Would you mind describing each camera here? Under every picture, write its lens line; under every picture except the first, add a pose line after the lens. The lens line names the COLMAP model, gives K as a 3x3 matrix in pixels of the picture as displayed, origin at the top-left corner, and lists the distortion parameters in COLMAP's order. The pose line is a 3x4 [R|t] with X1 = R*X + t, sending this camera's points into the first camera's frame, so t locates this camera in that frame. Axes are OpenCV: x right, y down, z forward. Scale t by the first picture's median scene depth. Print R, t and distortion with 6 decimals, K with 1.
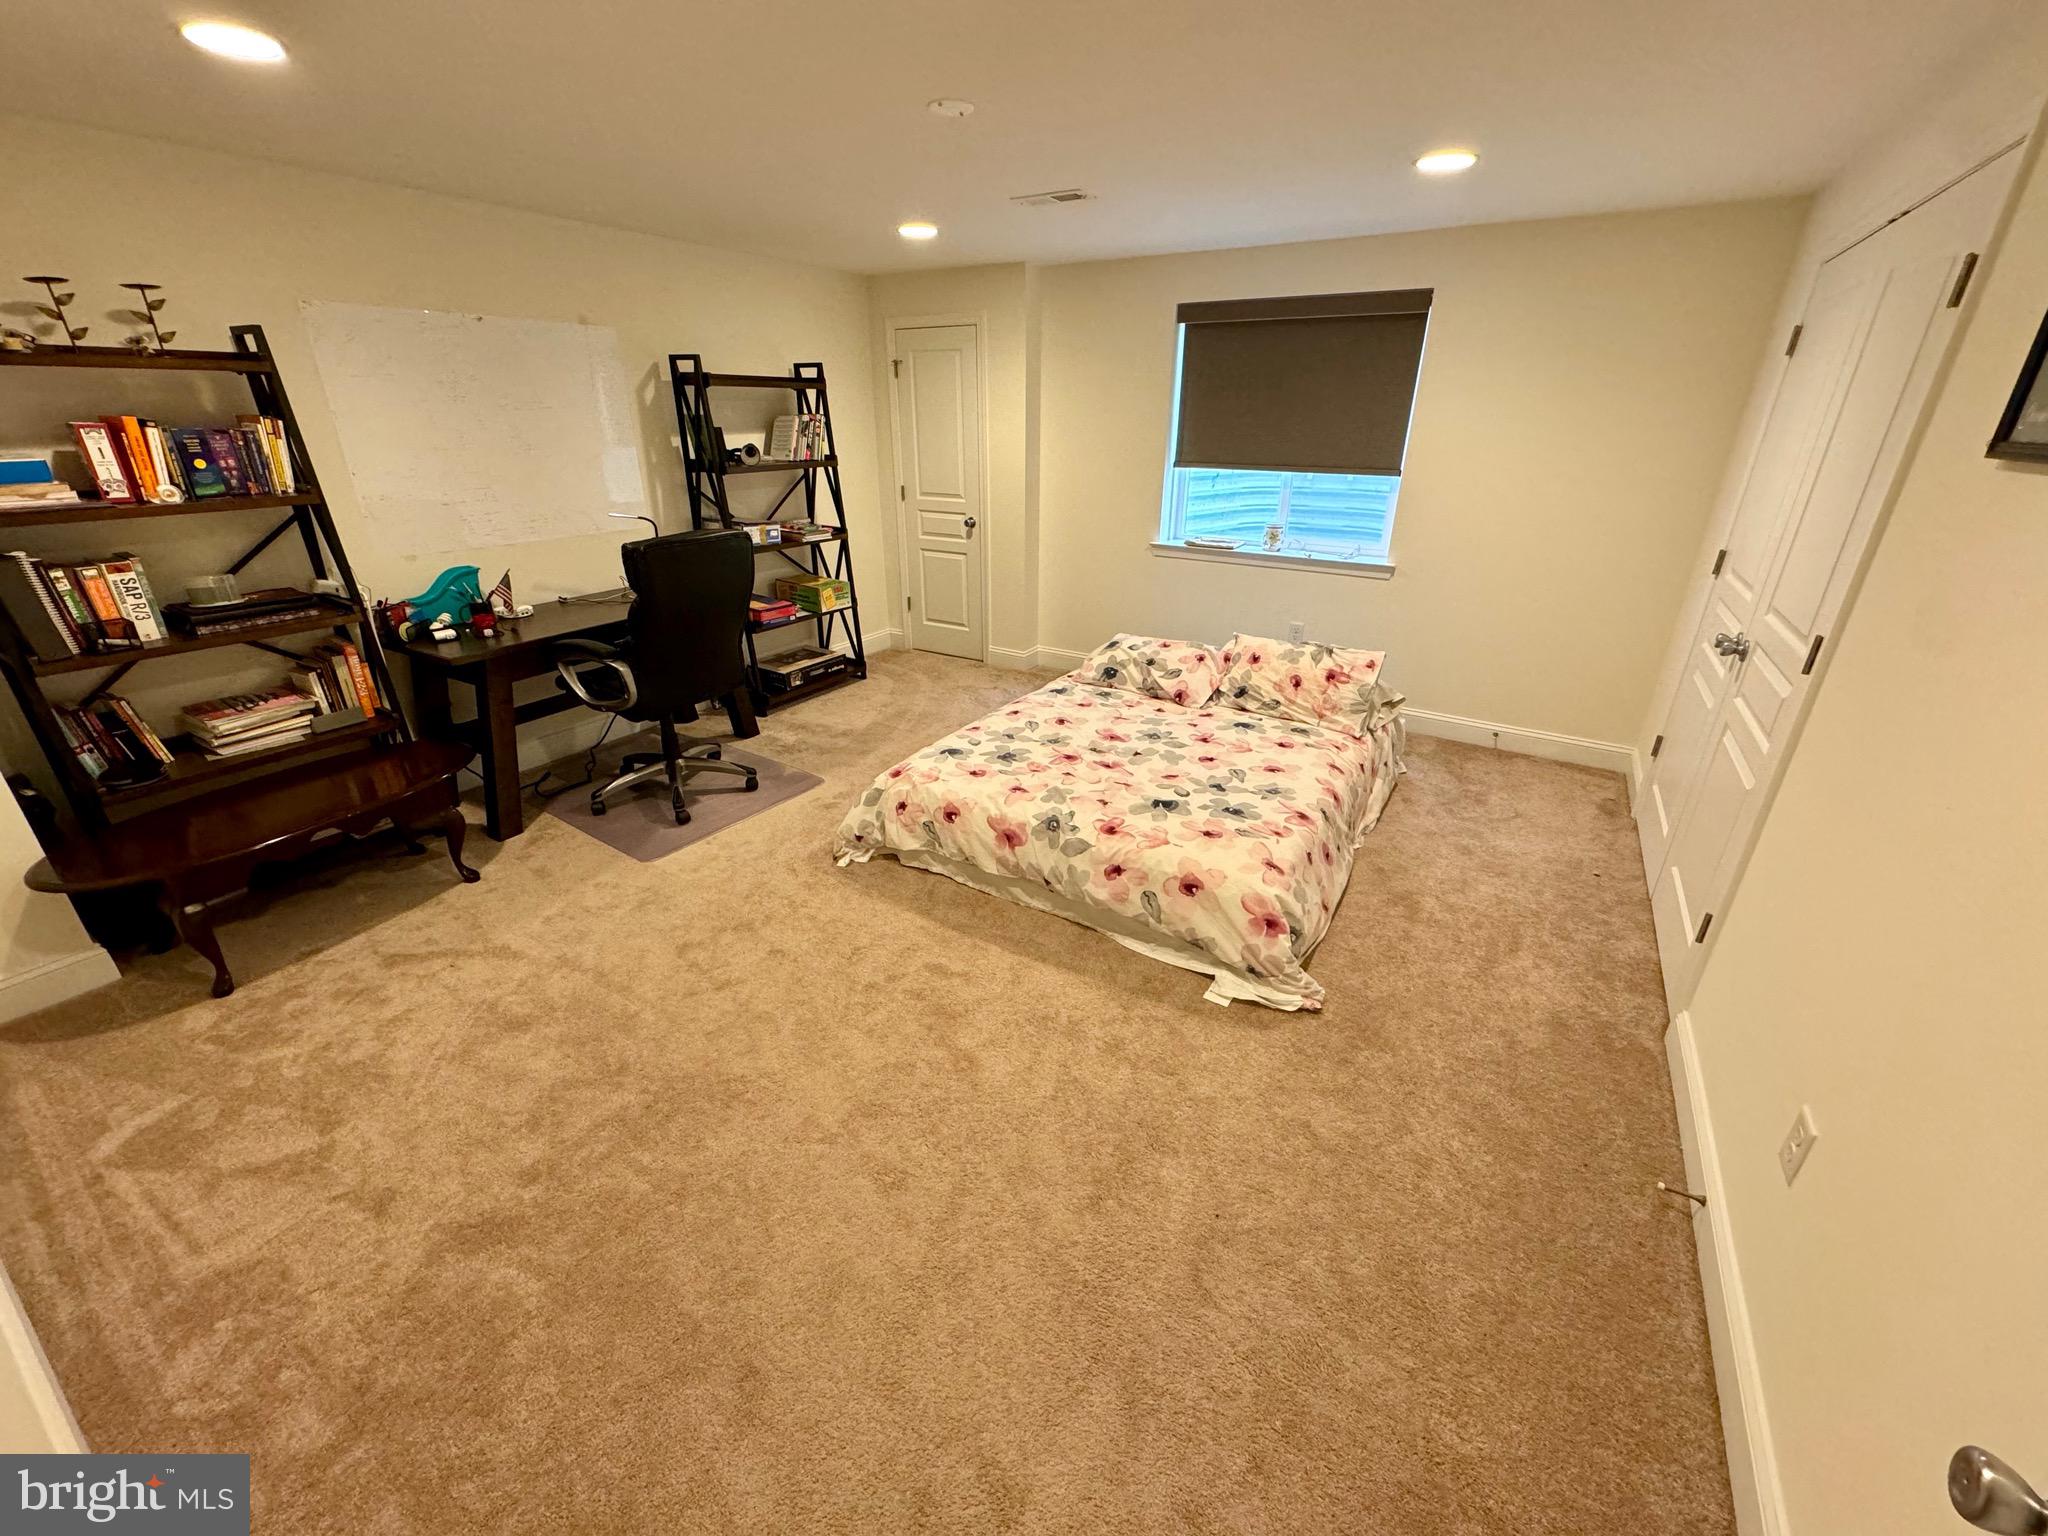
lens RADIAL K [[815.7, 0, 1019.6], [0, 815.7, 766.7], [0, 0, 1]] dist [-0.000451, 0.000358]
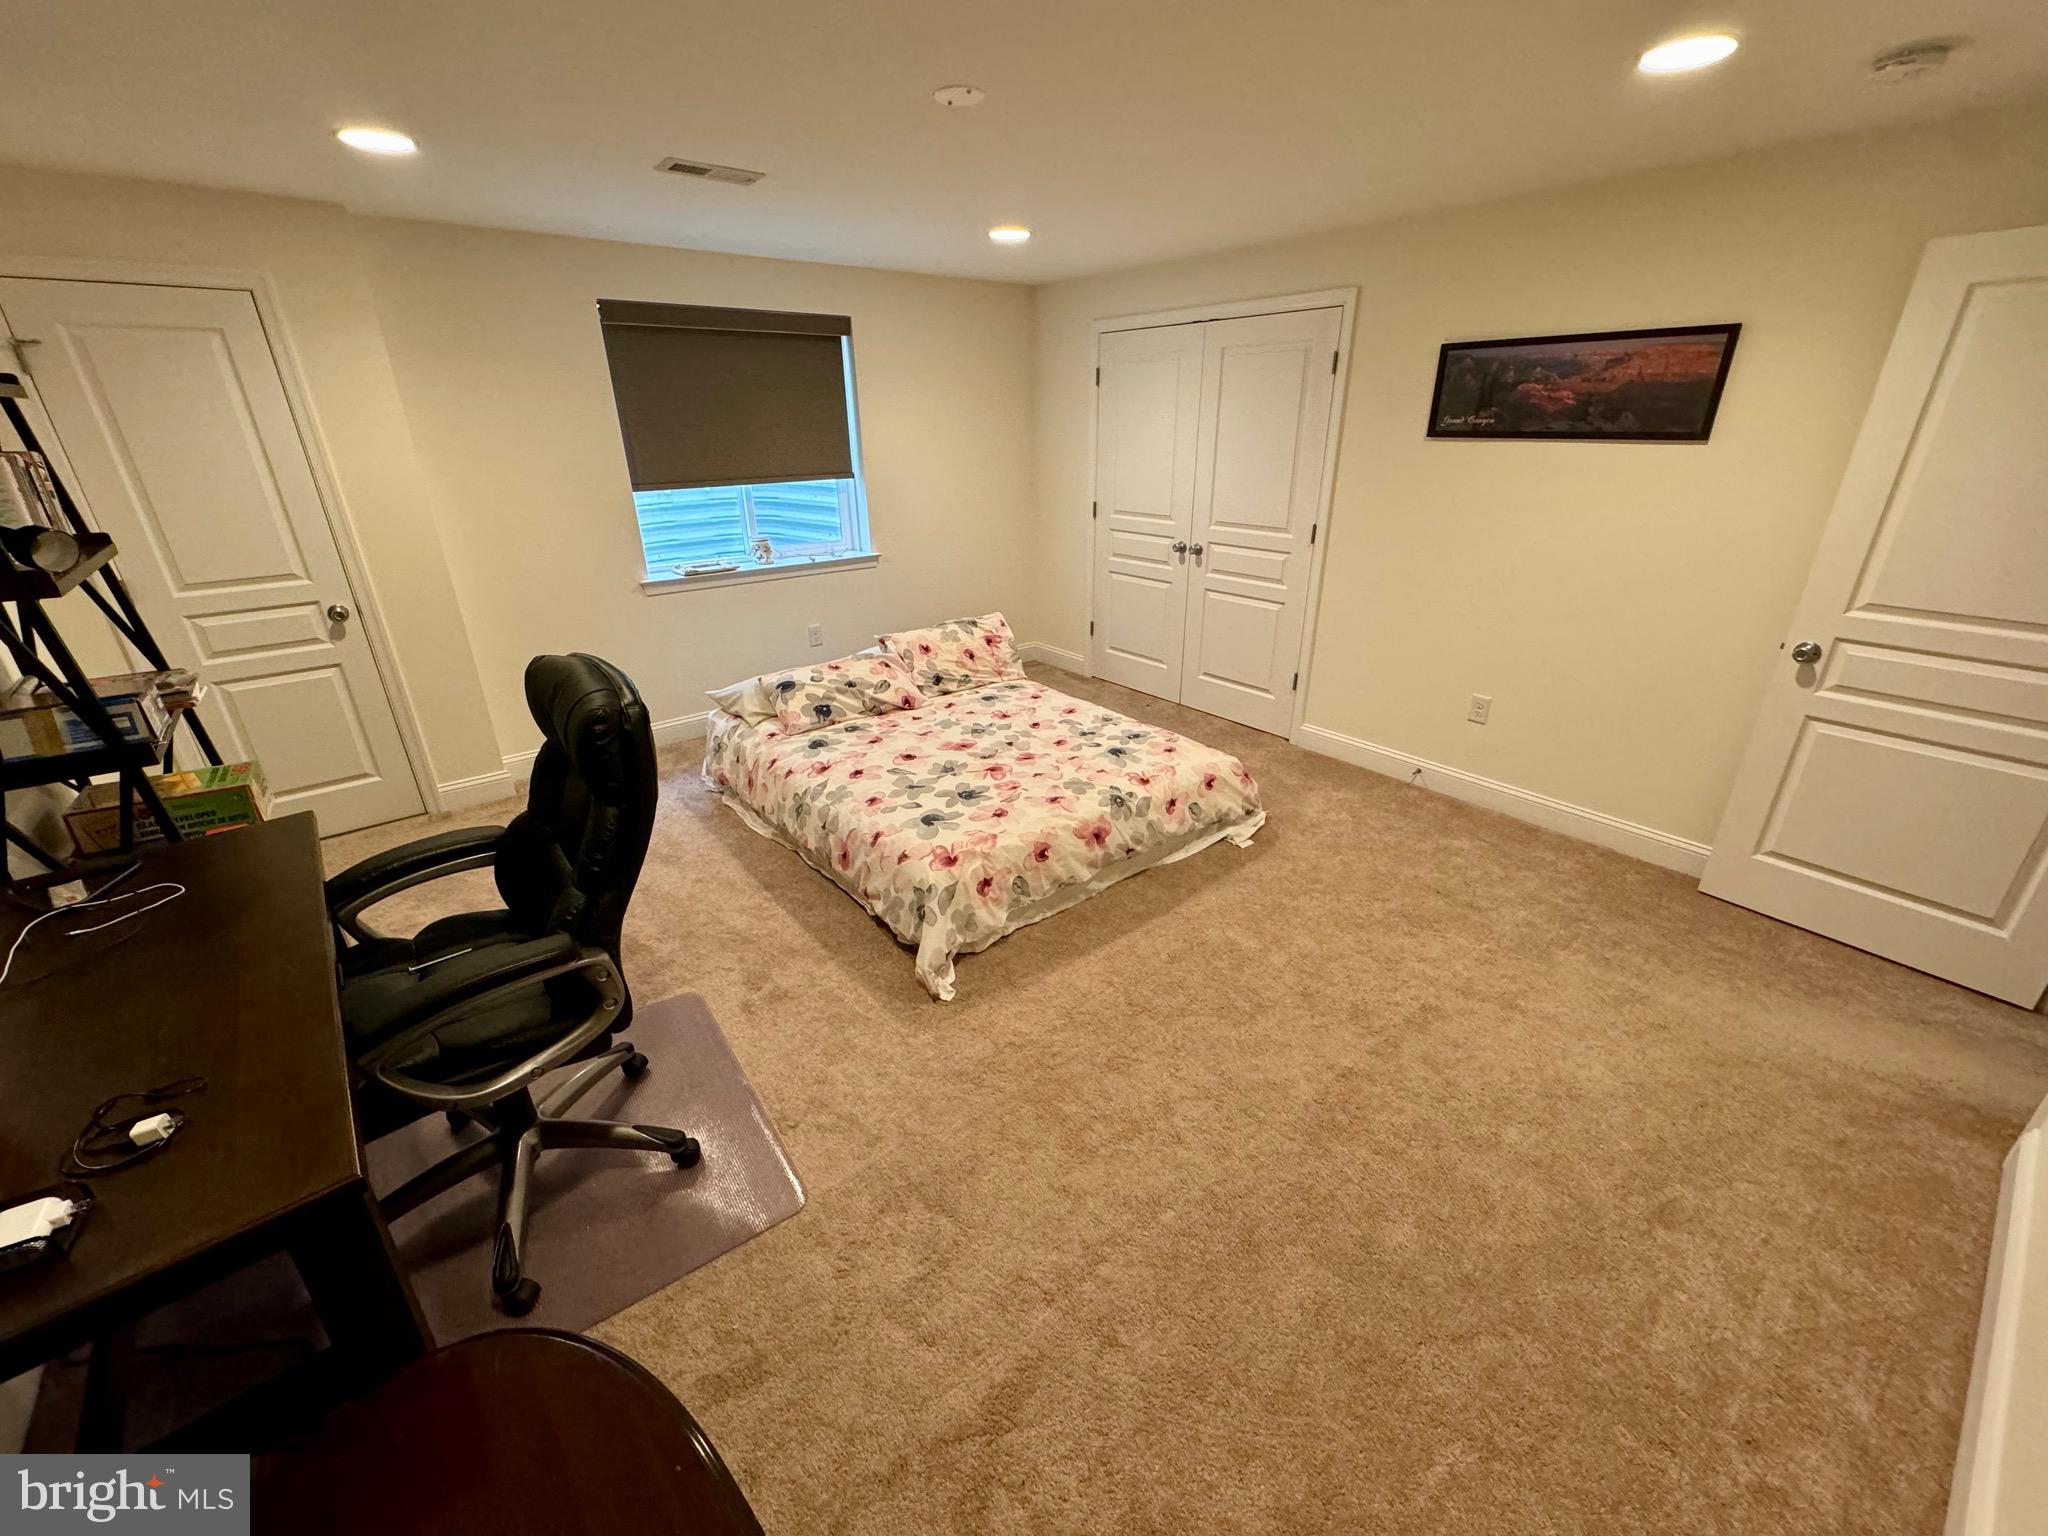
lens RADIAL K [[815.7, 0, 1020.4], [0, 815.7, 766.1], [0, 0, 1]] dist [-0.000451, 0.000358]
pose [[0.322817, -0.382834, 0.865579, -0.753874], [0.387462, 0.887851, 0.248181, -0.238280], [-0.863517, 0.255263, 0.434947, 0.501224]]
